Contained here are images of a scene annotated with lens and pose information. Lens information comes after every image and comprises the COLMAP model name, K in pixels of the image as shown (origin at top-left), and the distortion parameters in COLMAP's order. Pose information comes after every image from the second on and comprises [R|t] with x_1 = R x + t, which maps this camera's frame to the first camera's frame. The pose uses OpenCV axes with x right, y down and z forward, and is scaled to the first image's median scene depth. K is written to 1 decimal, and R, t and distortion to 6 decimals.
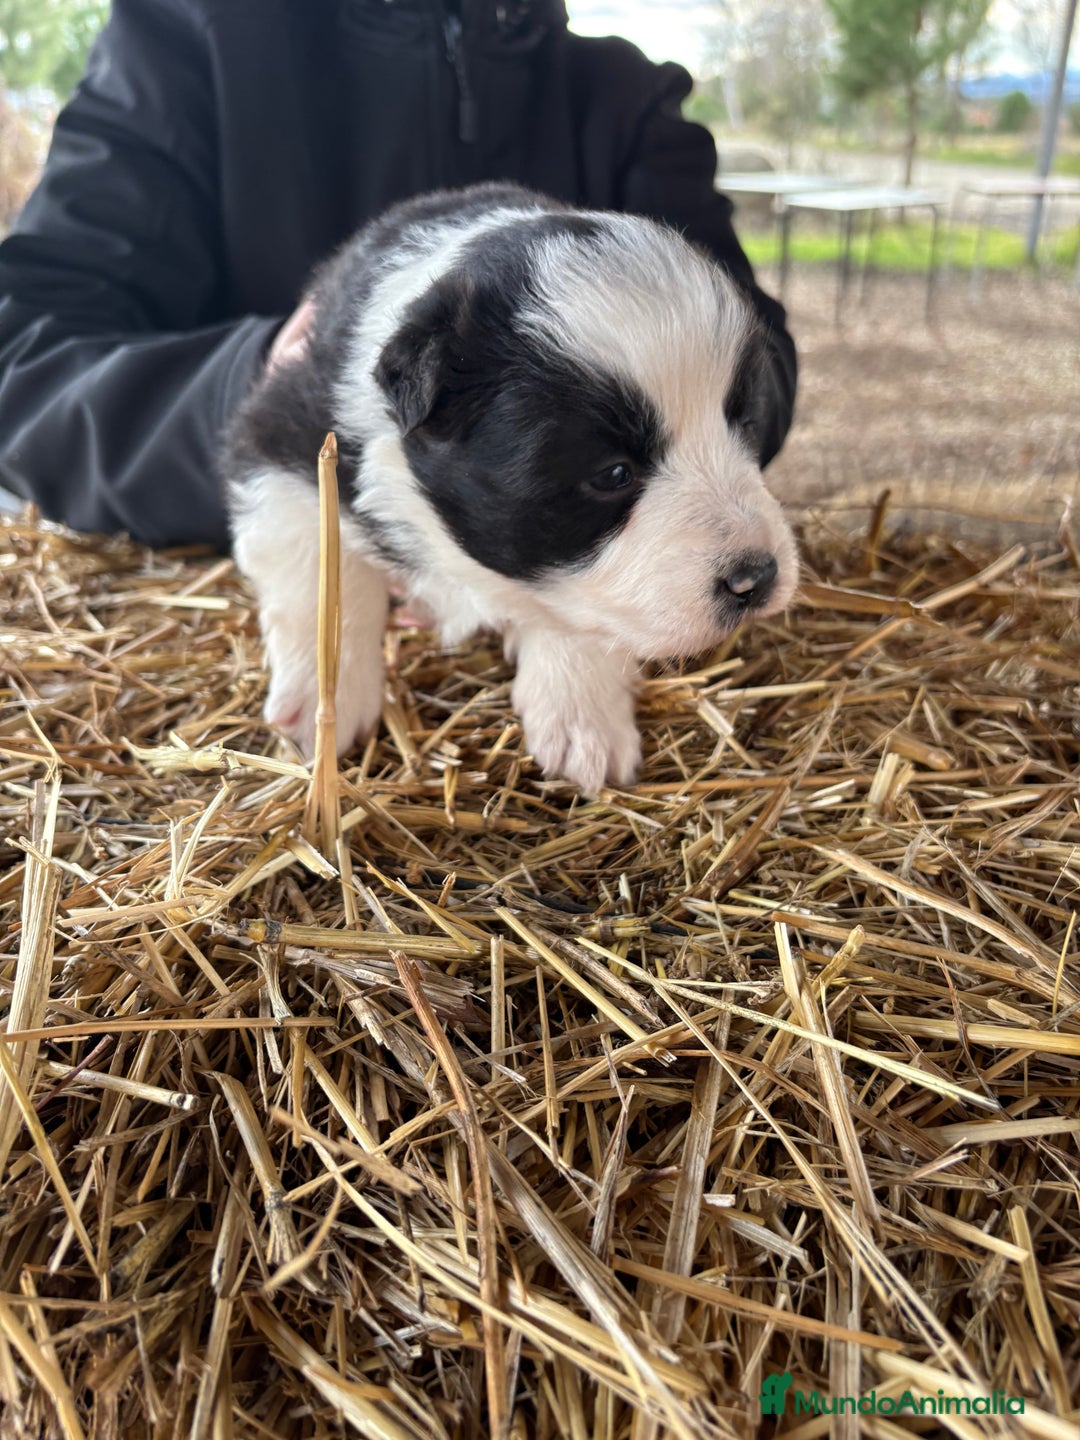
lens RADIAL K [[1118.7, 0, 566.1], [0, 1118.7, 723.2], [0, 0, 1]] dist [0.000117, -0.006438]
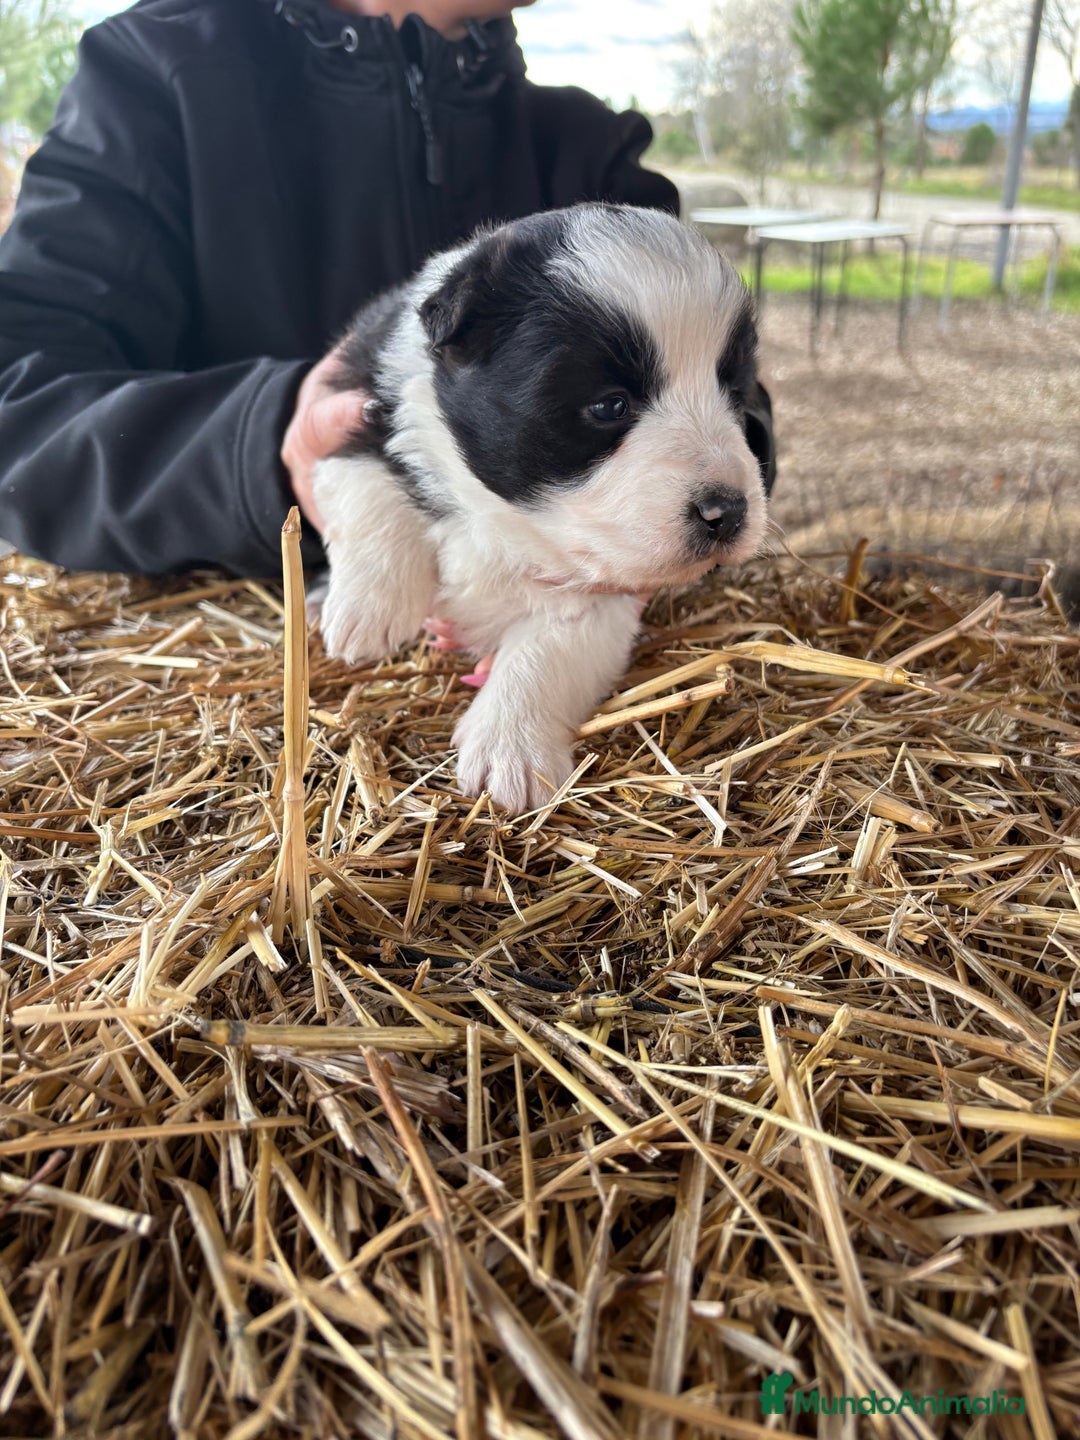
lens RADIAL K [[1113.7, 0, 581.8], [0, 1113.7, 720.8], [0, 0, 1]] dist [-0.007000, 0.008957]
pose [[0.999478, -0.018819, 0.026261, 0.010821], [0.019400, 0.999569, -0.022043, -0.043277], [-0.025835, 0.022541, 0.999412, 0.029100]]
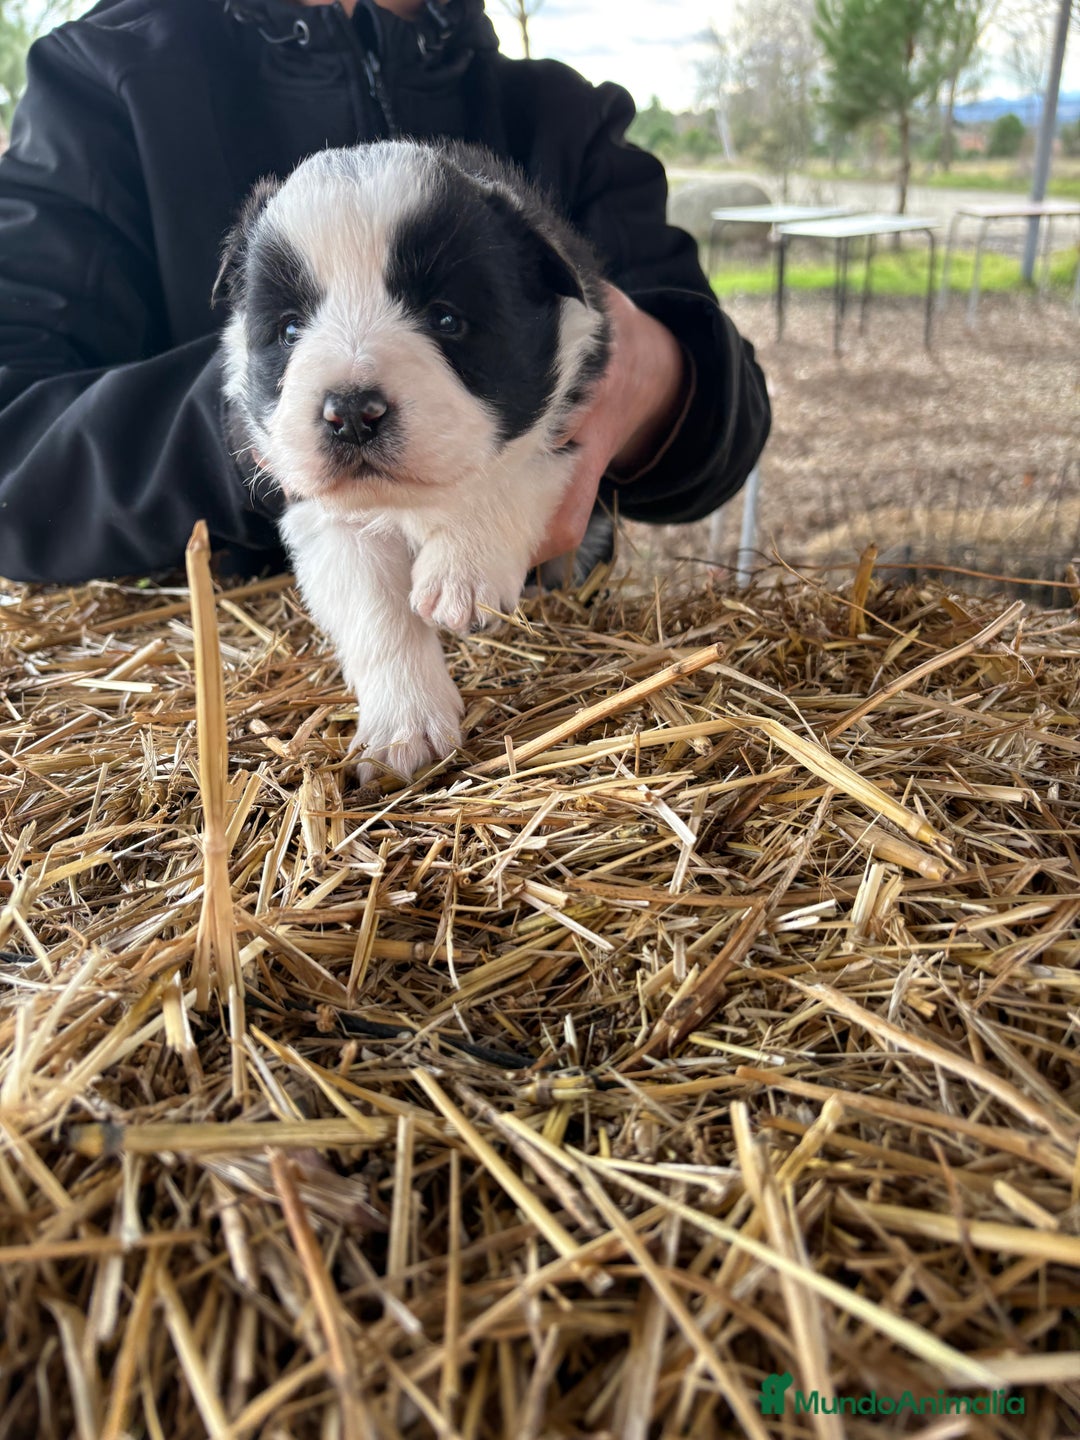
lens RADIAL K [[1113.7, 0, 581.8], [0, 1113.7, 720.8], [0, 0, 1]] dist [-0.007000, 0.008957]
pose [[0.999604, -0.028054, -0.002058, 0.073238], [0.027990, 0.999265, -0.026200, -0.070958], [0.002791, 0.026132, 0.999655, 0.146940]]
